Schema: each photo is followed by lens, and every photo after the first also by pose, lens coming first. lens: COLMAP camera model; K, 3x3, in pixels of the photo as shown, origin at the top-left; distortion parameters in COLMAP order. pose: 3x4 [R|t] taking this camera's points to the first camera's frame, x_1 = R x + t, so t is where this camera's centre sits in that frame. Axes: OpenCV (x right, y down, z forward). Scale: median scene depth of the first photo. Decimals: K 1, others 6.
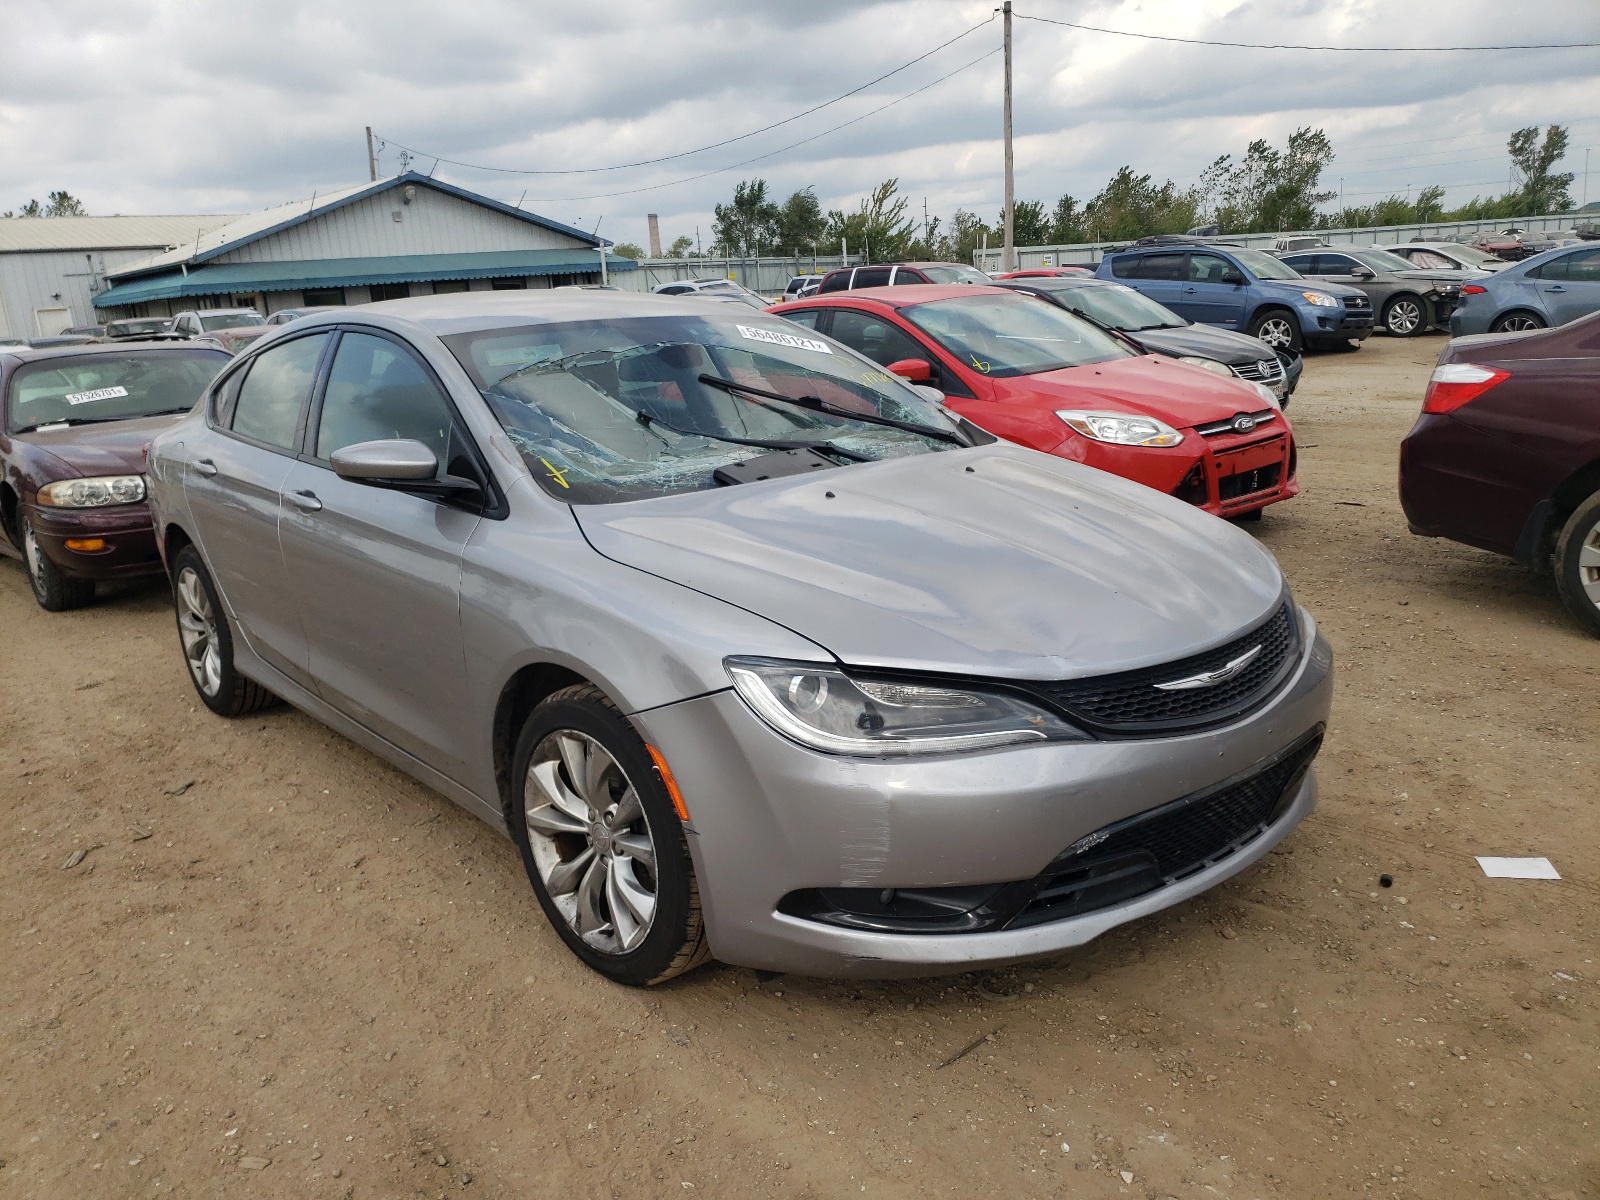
lens RADIAL K [[1223.1, 0, 800.0], [0, 1223.1, 600.0], [0, 0, 1]] dist [-0.001063, 0.004369]
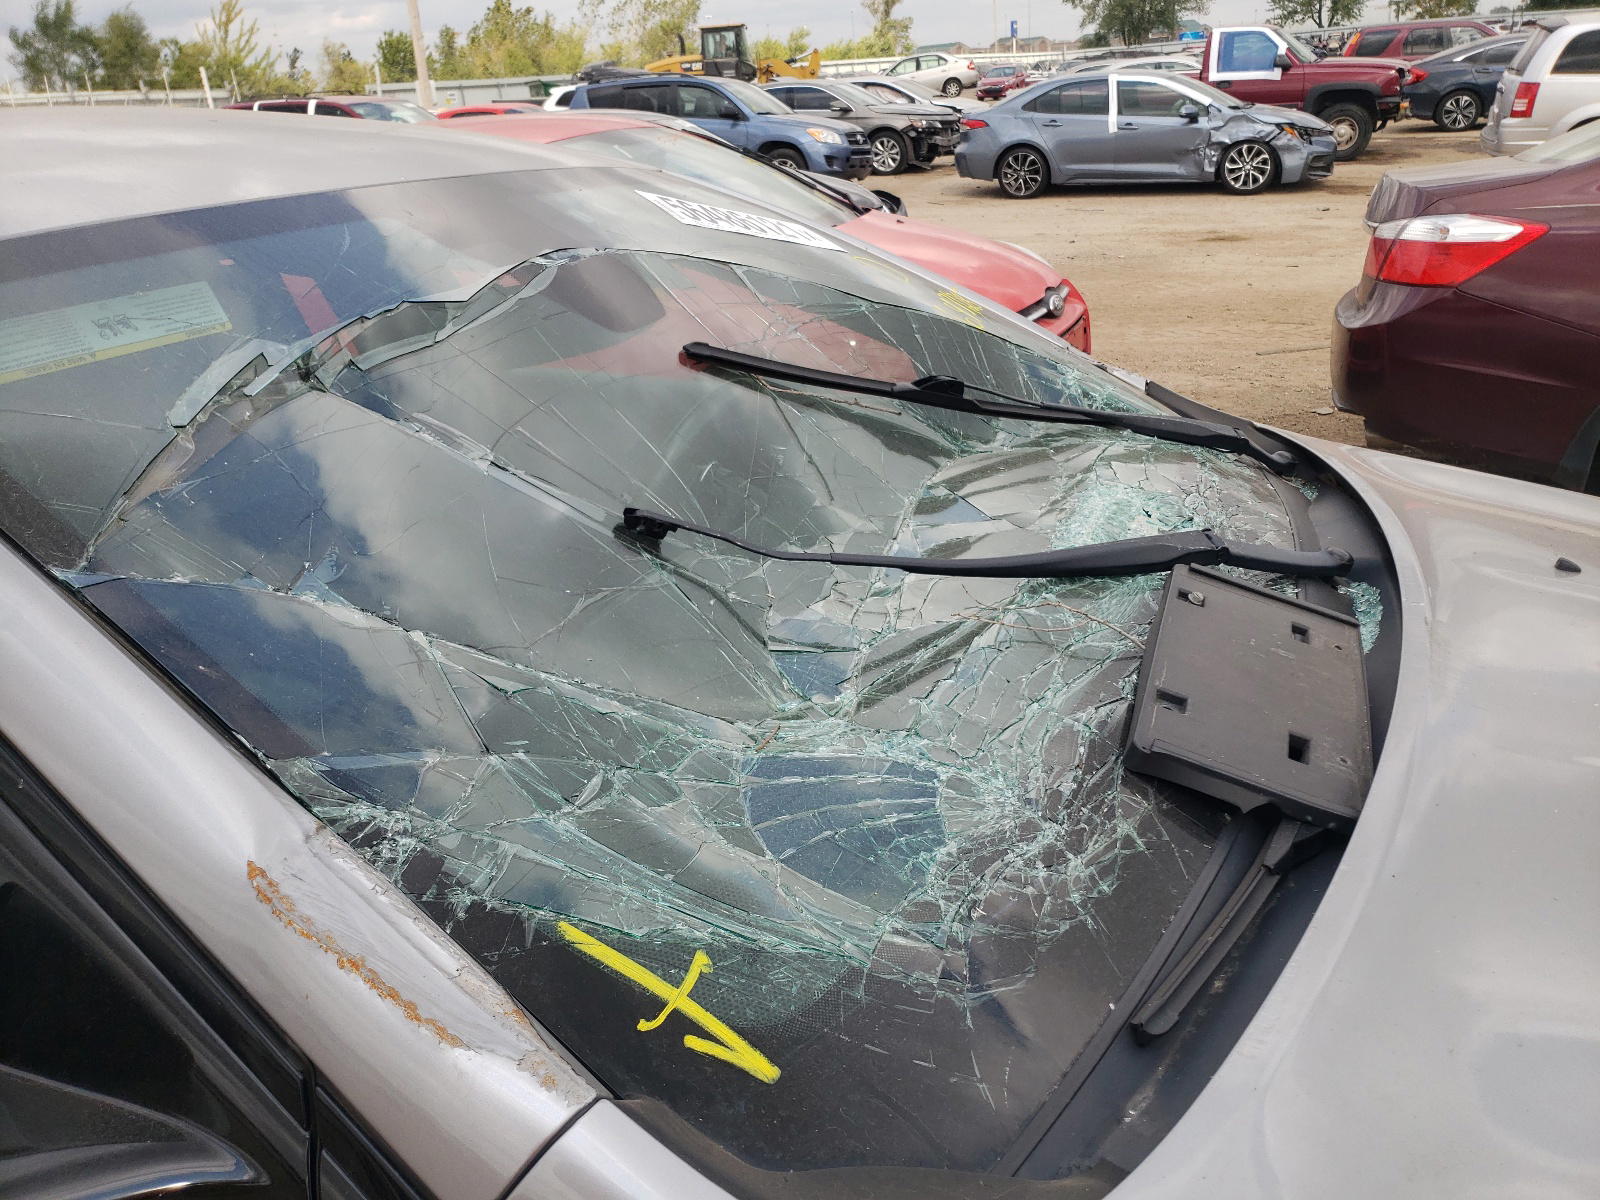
lens RADIAL K [[1223.1, 0, 800.0], [0, 1223.1, 600.0], [0, 0, 1]] dist [-0.001063, 0.004369]
pose [[0.894465, -0.166758, 0.414879, -0.039806], [0.116775, 0.982772, 0.143255, -0.030475], [-0.431620, -0.079689, 0.898529, 0.128411]]
